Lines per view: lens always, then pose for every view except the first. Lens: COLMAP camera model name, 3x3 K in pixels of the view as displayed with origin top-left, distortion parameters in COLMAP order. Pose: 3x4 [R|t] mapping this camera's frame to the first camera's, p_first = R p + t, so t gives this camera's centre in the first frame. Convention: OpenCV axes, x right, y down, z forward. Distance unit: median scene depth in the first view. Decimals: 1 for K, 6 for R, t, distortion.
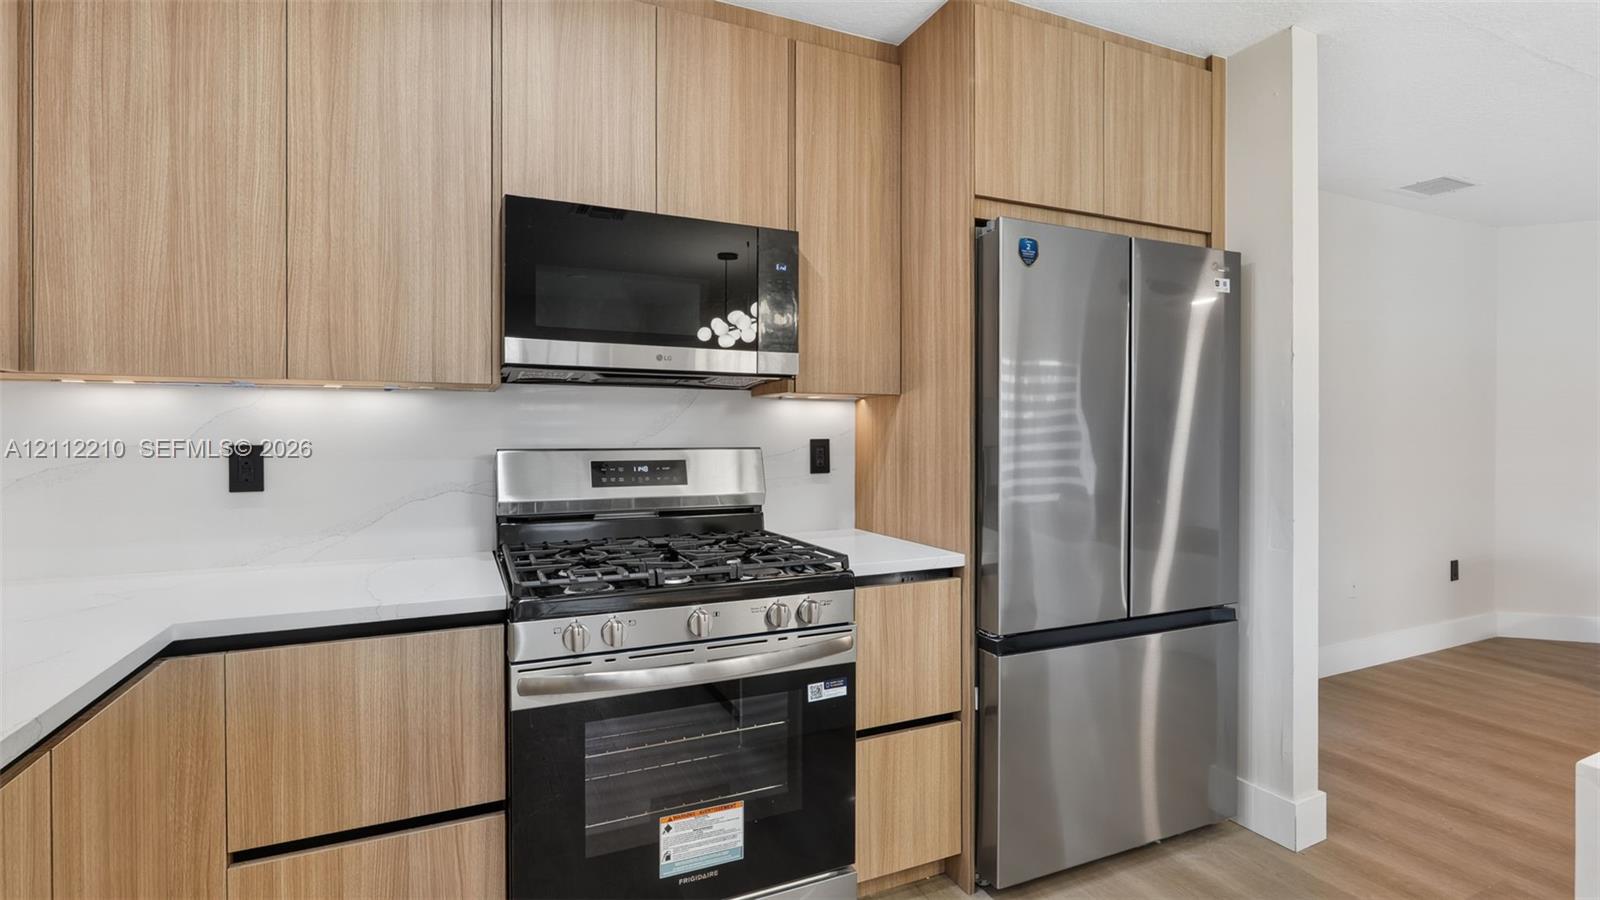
lens RADIAL K [[741.6, 0, 811.0], [0, 741.6, 449.4], [0, 0, 1]] dist [-0.001241, 0.000820]
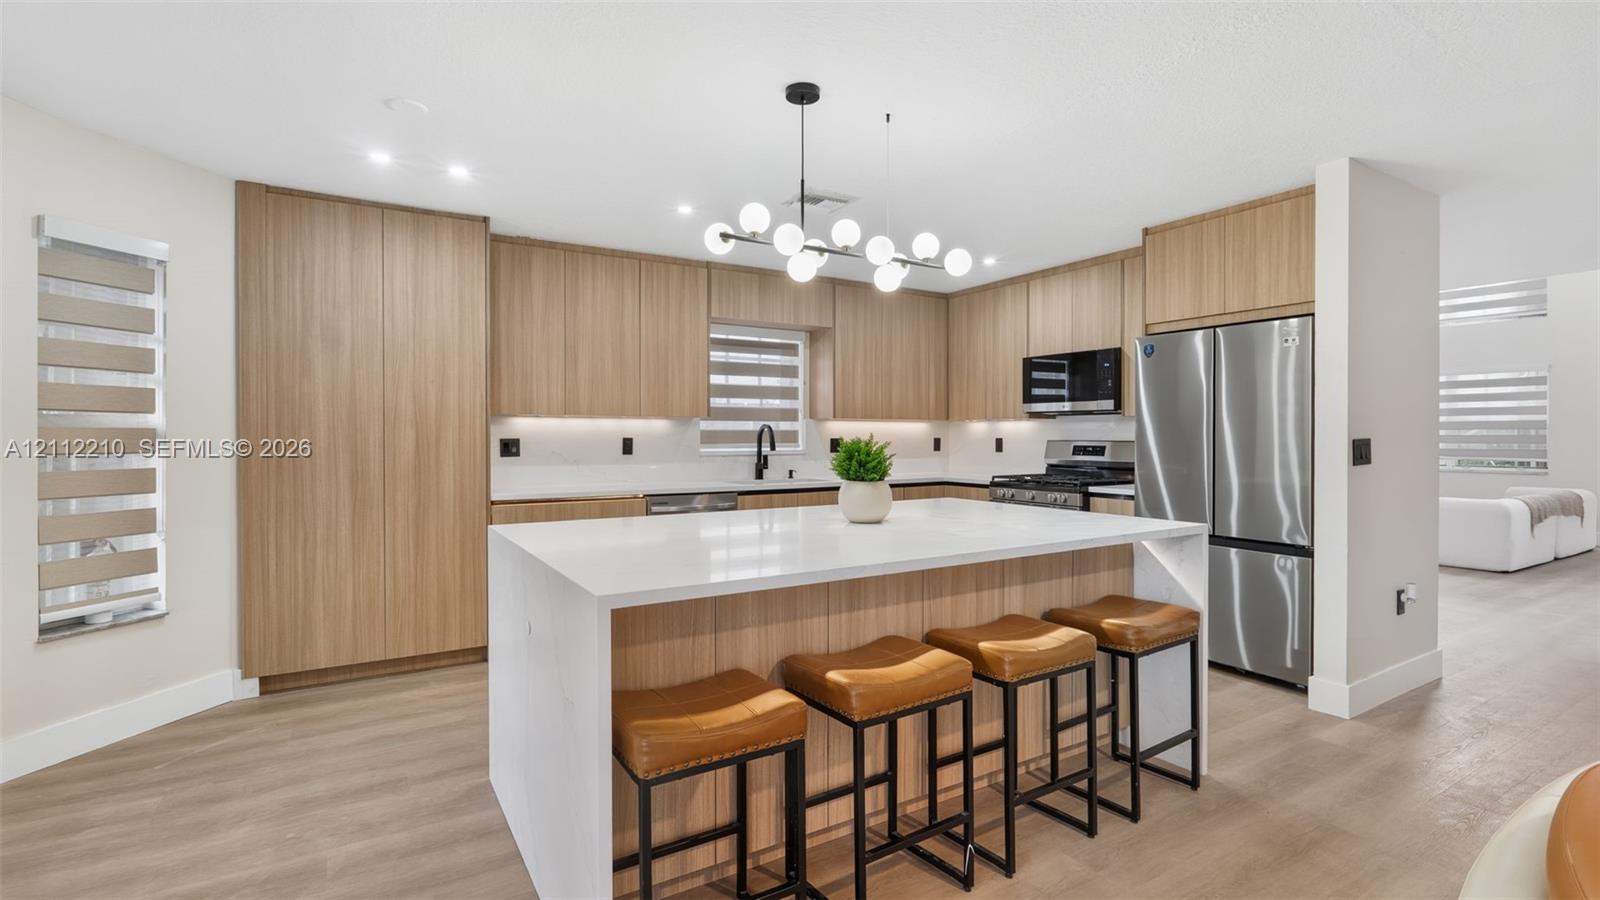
lens RADIAL K [[741.6, 0, 811.0], [0, 741.6, 449.4], [0, 0, 1]] dist [-0.001241, 0.000820]
pose [[0.117903, 0.017208, -0.992876, 2.083011], [-0.017353, 0.999733, 0.015266, 0.005310], [0.992873, 0.015429, 0.118170, -0.209068]]
